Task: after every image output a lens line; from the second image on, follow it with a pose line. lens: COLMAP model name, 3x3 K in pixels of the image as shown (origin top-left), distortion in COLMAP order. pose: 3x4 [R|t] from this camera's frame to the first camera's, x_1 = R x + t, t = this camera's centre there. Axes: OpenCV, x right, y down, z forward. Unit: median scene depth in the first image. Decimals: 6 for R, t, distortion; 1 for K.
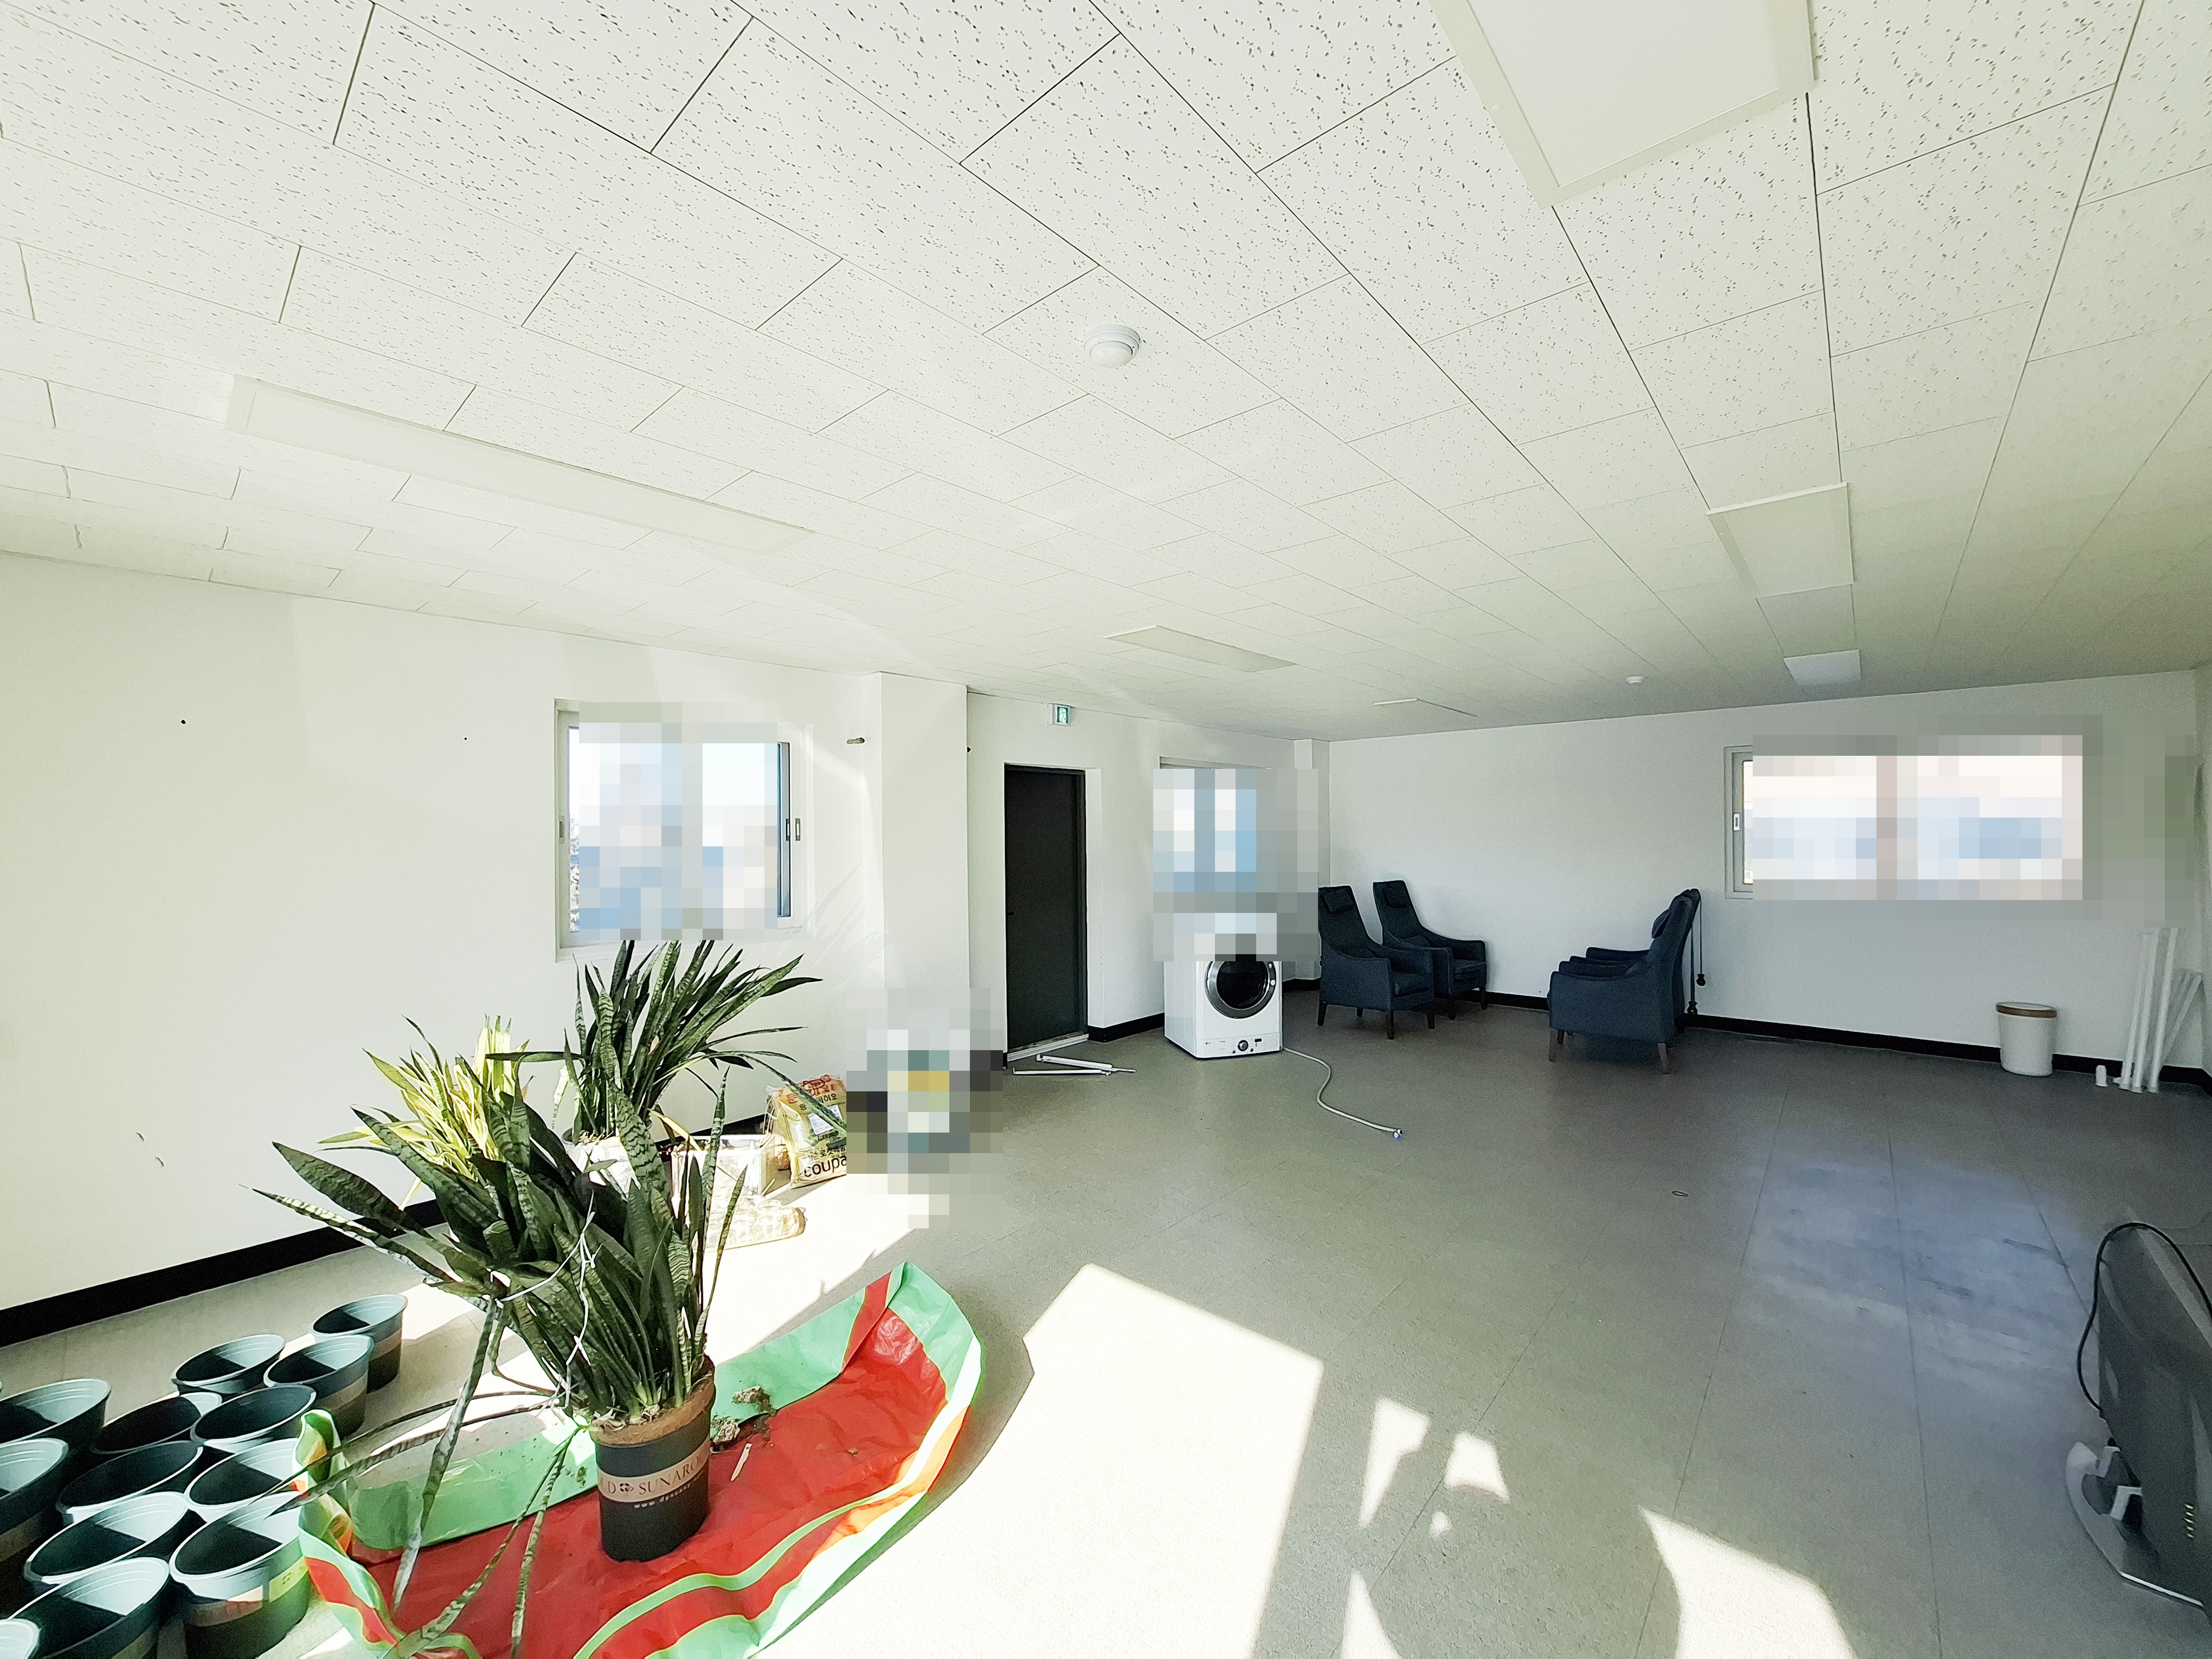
lens RADIAL K [[872.4, 0, 1106.0], [0, 872.4, 829.5], [0, 0, 1]] dist [-0.000663, -0.000052]
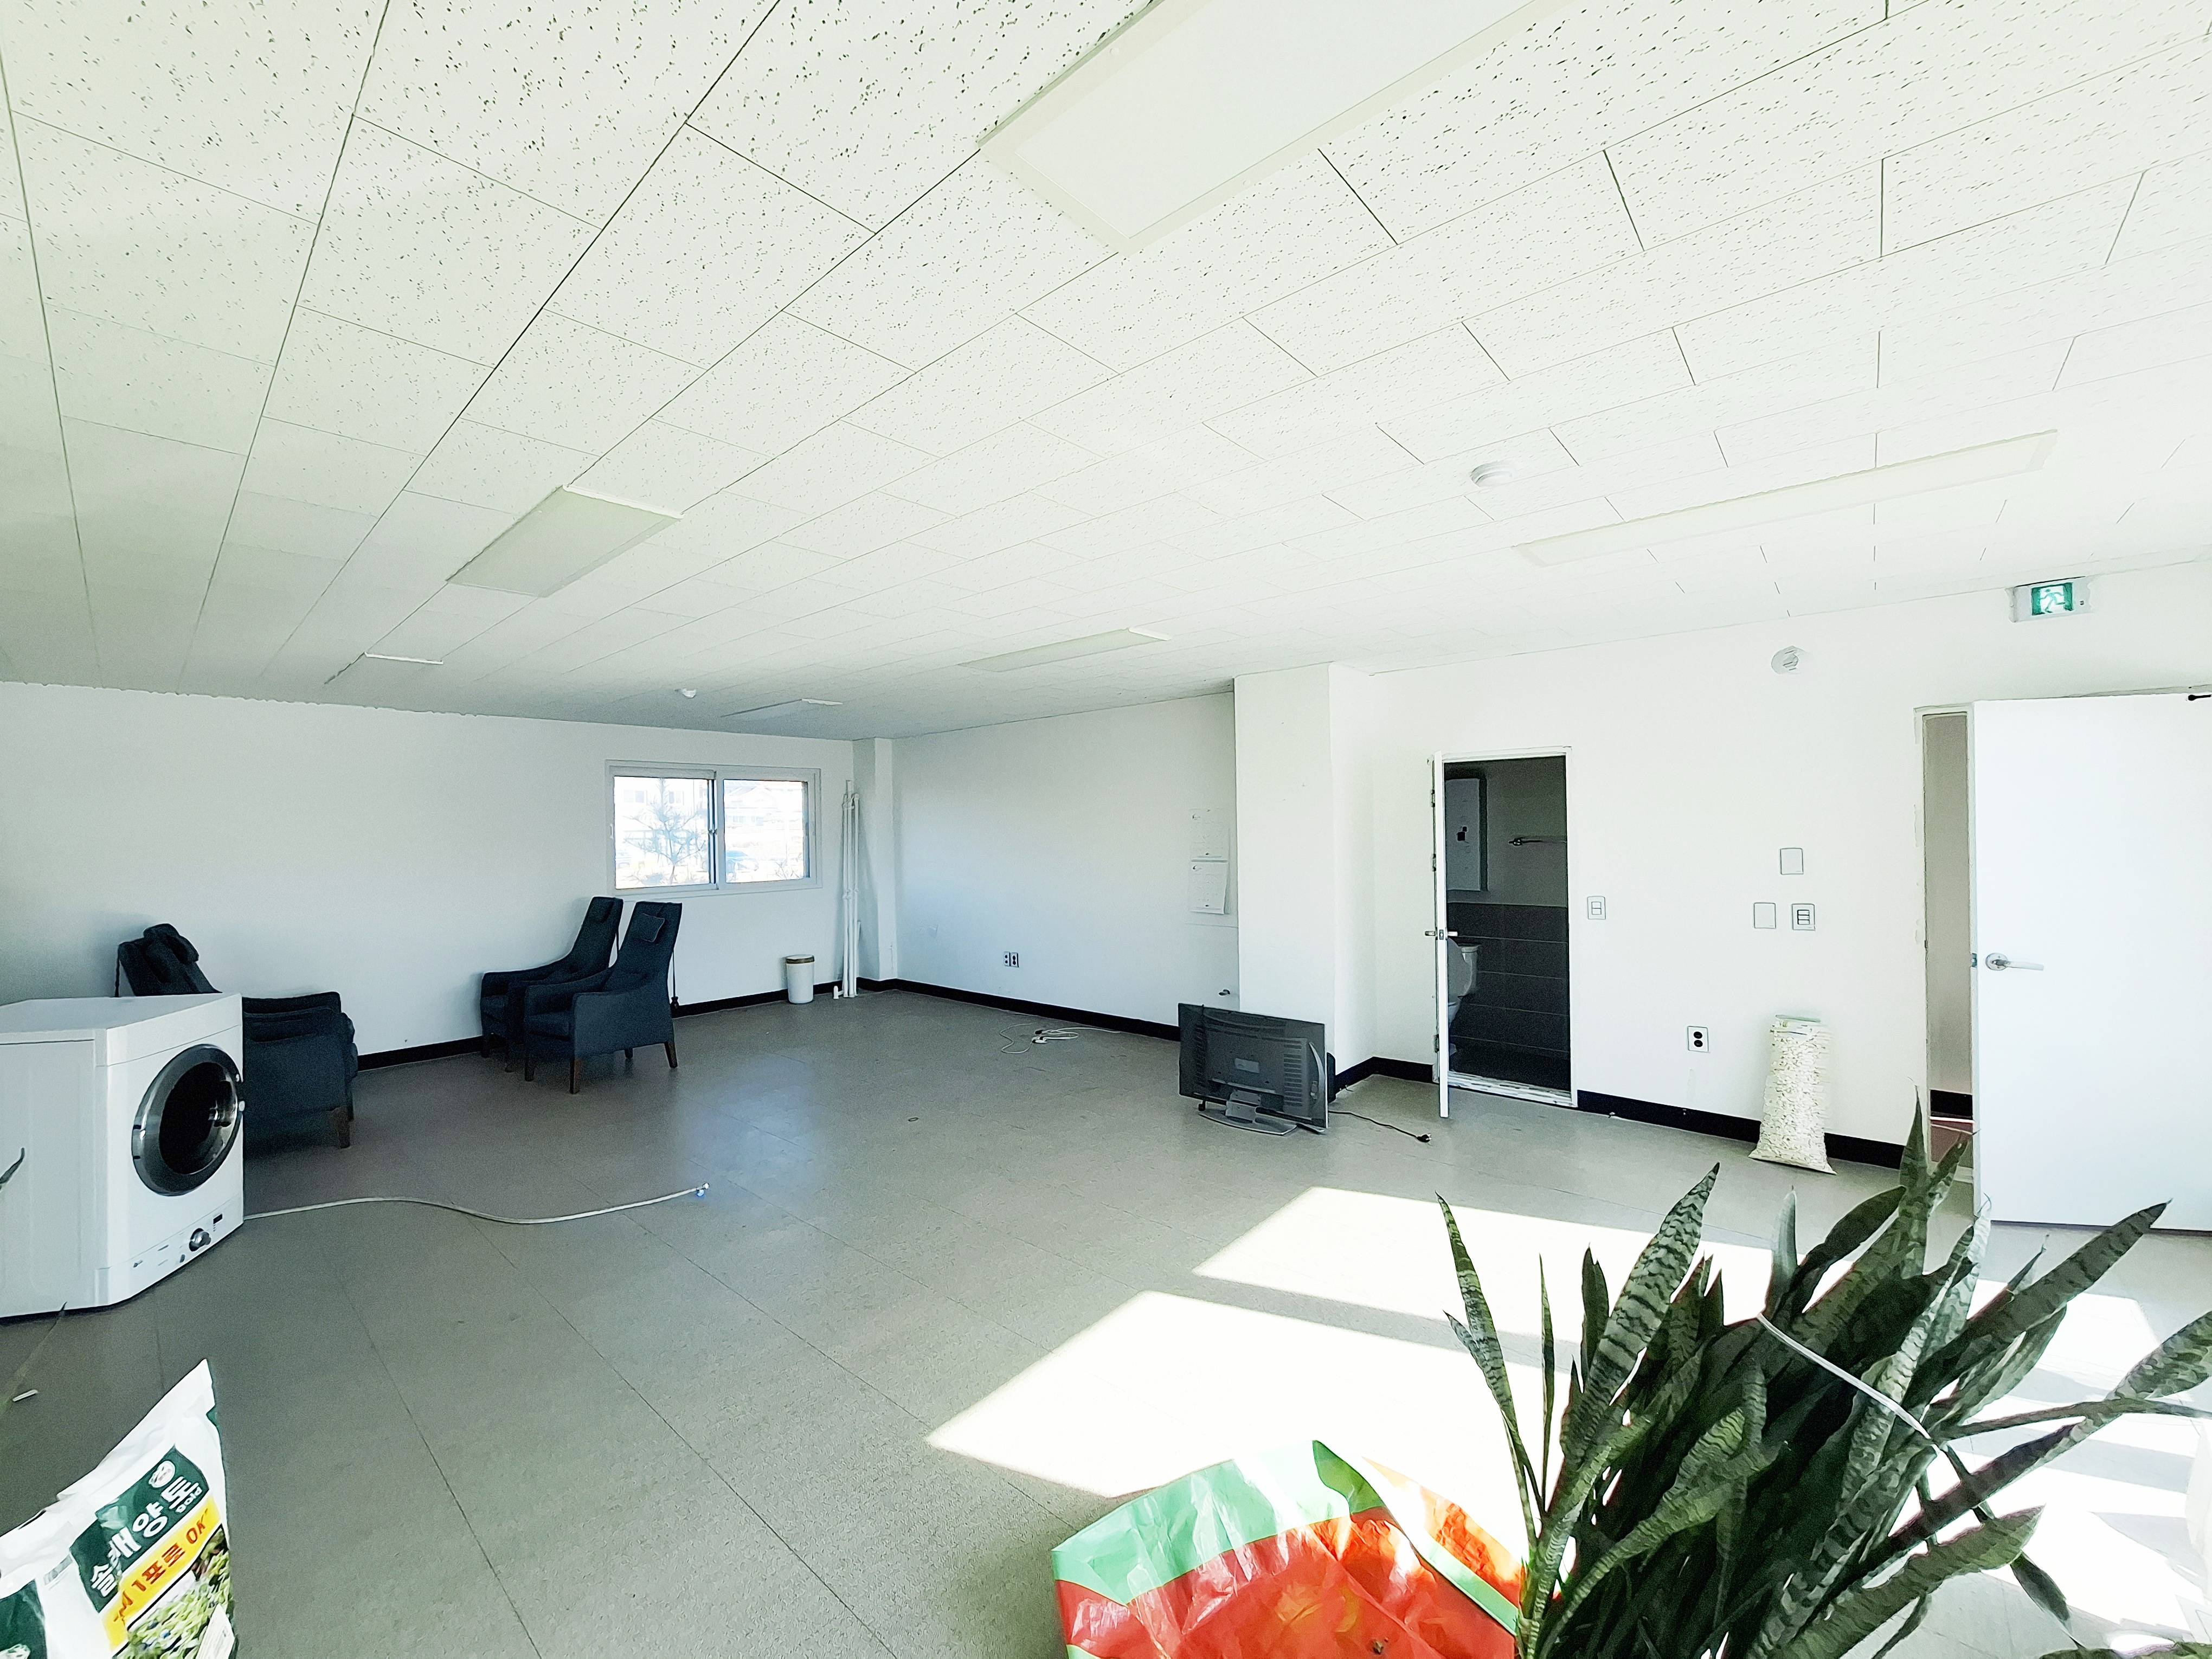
lens RADIAL K [[872.4, 0, 1106.0], [0, 872.4, 829.5], [0, 0, 1]] dist [-0.000663, -0.000052]
pose [[-0.003695, 0.008431, 0.999958, -0.406968], [0.008195, 0.999931, -0.008400, 0.006090], [-0.999960, 0.008163, -0.003764, 0.476943]]
